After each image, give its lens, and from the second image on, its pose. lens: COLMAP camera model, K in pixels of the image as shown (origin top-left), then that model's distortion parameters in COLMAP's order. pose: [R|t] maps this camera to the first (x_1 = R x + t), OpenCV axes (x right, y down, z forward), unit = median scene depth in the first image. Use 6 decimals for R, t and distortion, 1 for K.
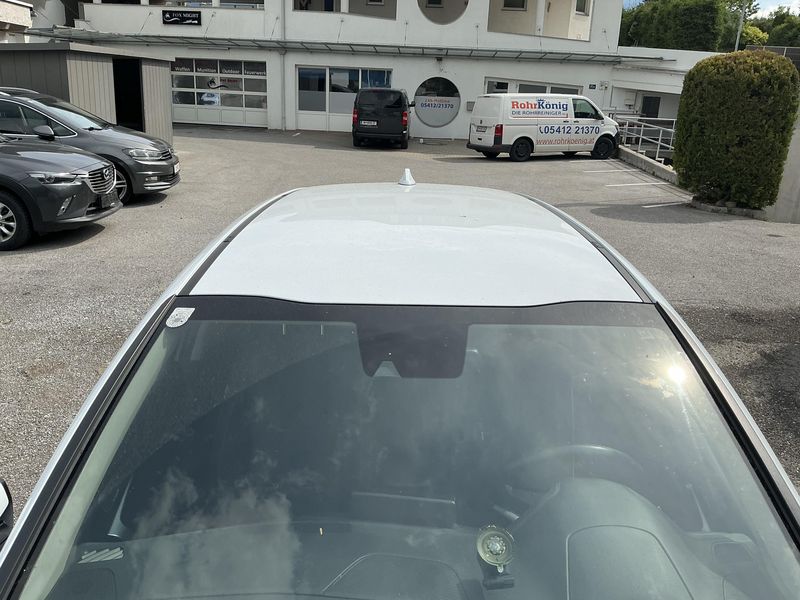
lens RADIAL K [[687.3, 0, 407.2], [0, 687.3, 296.7], [0, 0, 1]] dist [0.003492, -0.055934]
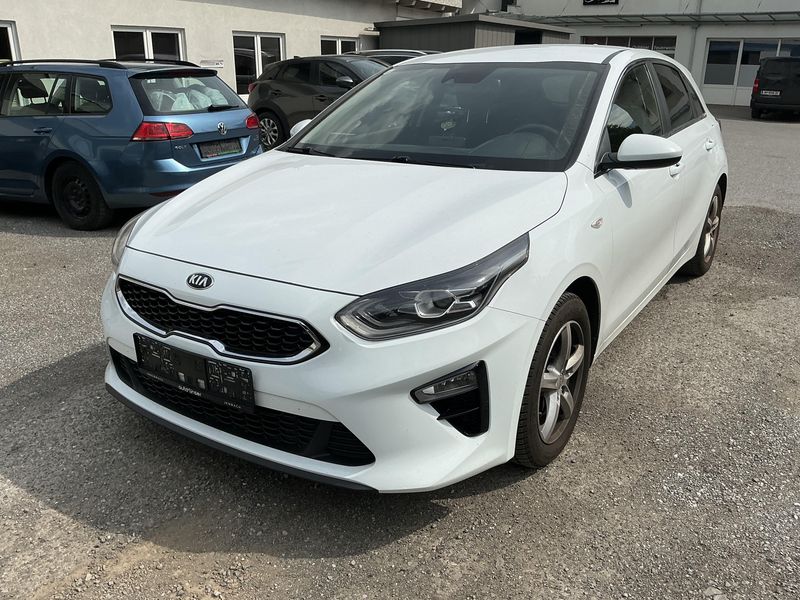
lens RADIAL K [[687.3, 0, 403.8], [0, 687.3, 301.2], [0, 0, 1]] dist [0.003492, -0.055934]
pose [[0.828481, 0.150709, -0.539357, 0.076066], [-0.140295, 0.988251, 0.060640, 0.046468], [0.542159, 0.025430, 0.839891, -0.064372]]
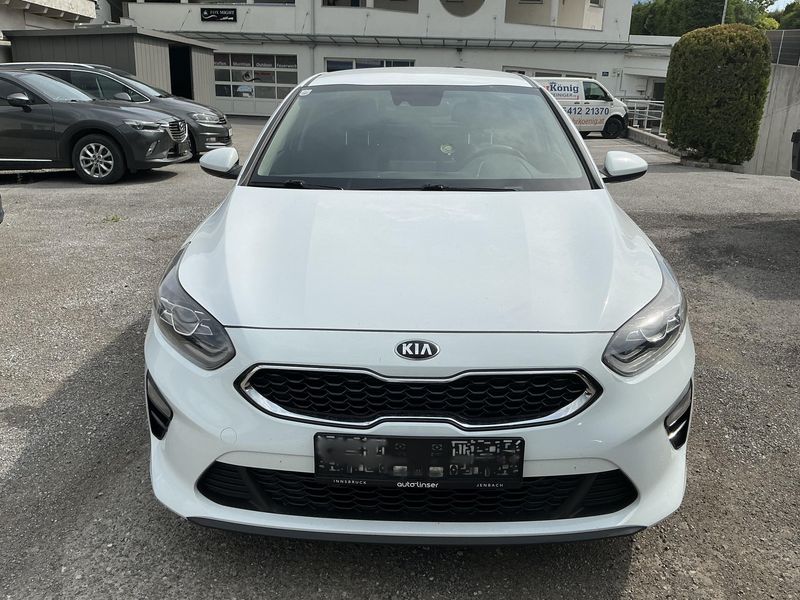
lens RADIAL K [[687.3, 0, 415.2], [0, 687.3, 302.3], [0, 0, 1]] dist [0.003492, -0.055934]
pose [[0.999628, -0.007982, -0.026078, 0.003662], [0.008090, 0.999959, 0.004030, 0.047722], [0.026045, -0.004240, 0.999652, -0.077658]]
